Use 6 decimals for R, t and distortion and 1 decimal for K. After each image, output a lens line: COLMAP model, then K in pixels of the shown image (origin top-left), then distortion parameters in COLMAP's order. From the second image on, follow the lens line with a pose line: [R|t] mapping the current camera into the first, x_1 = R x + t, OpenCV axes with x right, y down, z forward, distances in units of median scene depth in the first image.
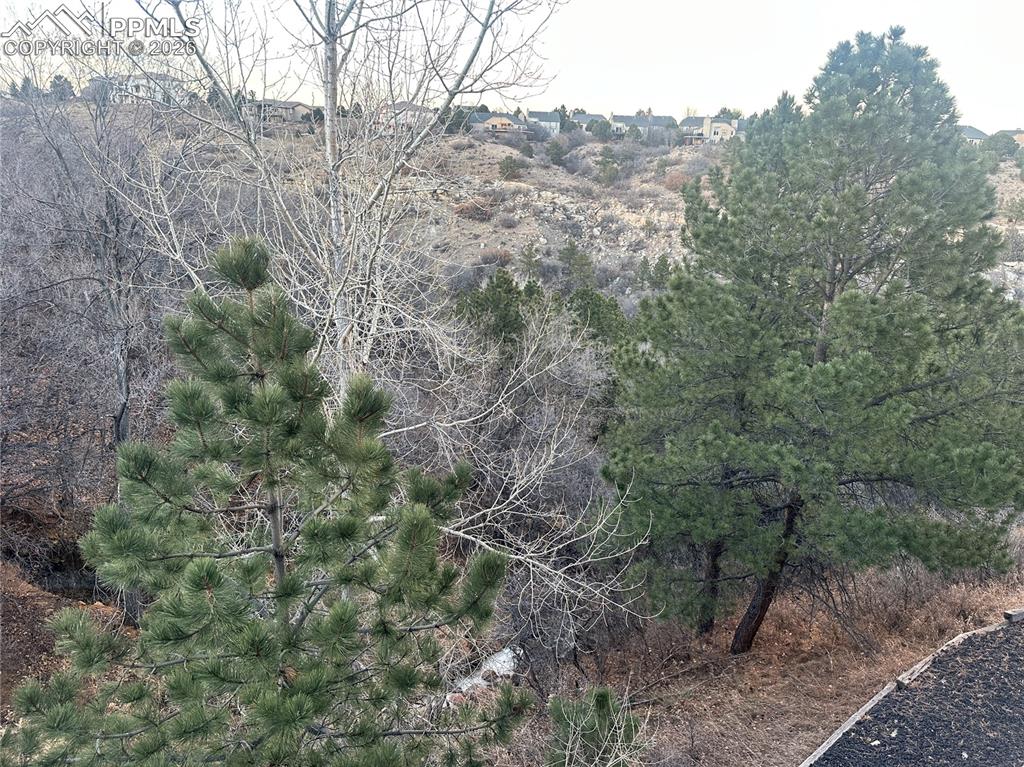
lens RADIAL K [[715.7, 0, 525.6], [0, 715.7, 388.6], [0, 0, 1]] dist [0.040428, -0.049255]
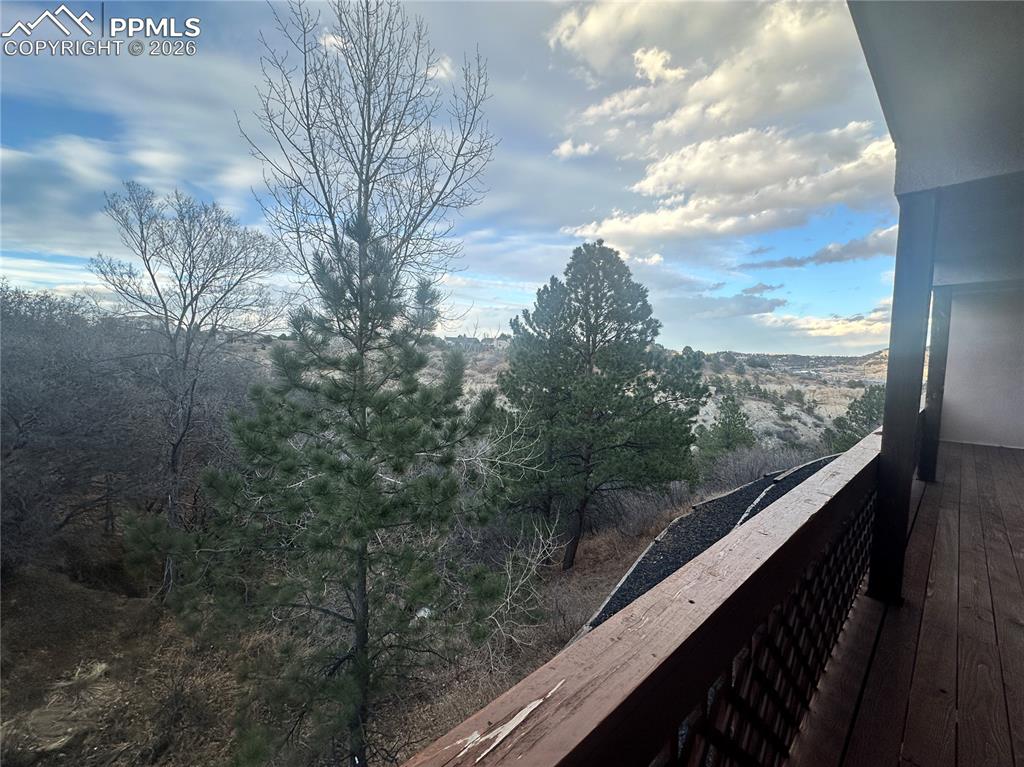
lens RADIAL K [[404.8, 0, 516.5], [0, 404.8, 382.9], [0, 0, 1]] dist [-0.001553, -0.000439]
pose [[0.959339, -0.044215, 0.278772, -0.095570], [0.112294, 0.965914, -0.233238, 0.168777], [-0.258957, 0.255058, 0.931604, -0.011113]]
